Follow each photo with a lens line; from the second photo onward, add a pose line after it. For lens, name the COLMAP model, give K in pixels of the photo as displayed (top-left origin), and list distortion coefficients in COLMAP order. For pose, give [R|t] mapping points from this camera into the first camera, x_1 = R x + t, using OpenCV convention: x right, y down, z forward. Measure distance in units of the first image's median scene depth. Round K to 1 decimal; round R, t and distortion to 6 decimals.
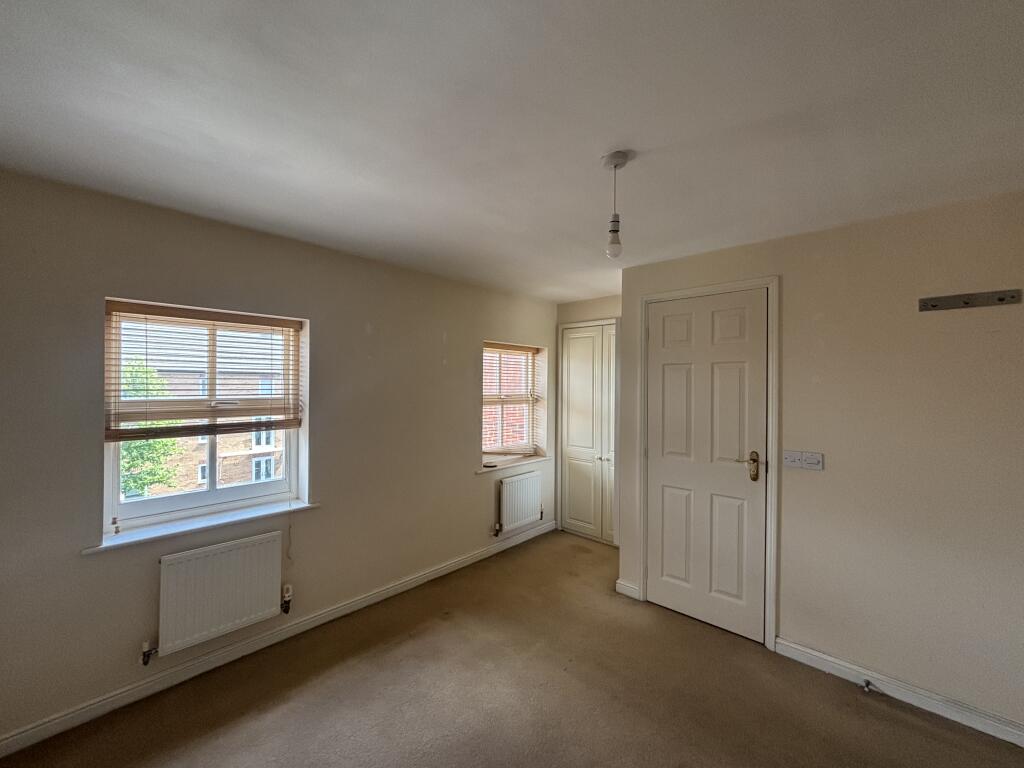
lens RADIAL K [[419.0, 0, 512.3], [0, 419.0, 384.7], [0, 0, 1]] dist [0.018827, -0.000909]
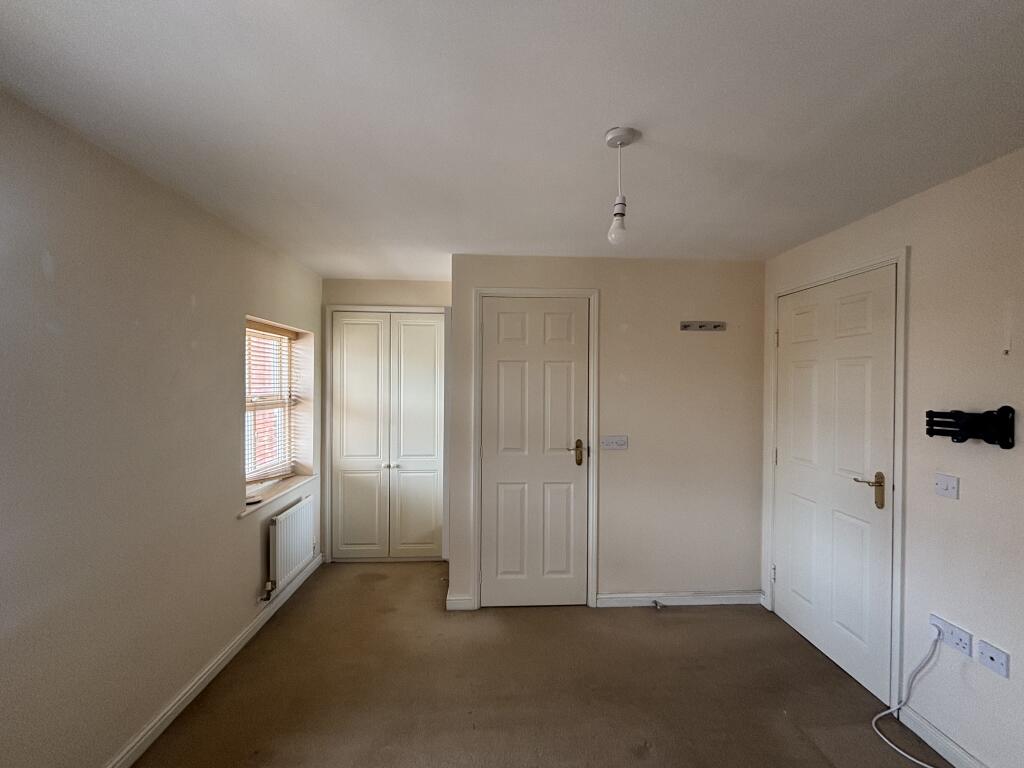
lens RADIAL K [[419.0, 0, 511.5], [0, 419.0, 383.2], [0, 0, 1]] dist [0.018827, -0.000909]
pose [[0.702211, -0.005810, 0.711945, -0.250494], [0.000394, 0.999970, 0.007771, -0.002676], [-0.711969, -0.005176, 0.702192, 0.228065]]
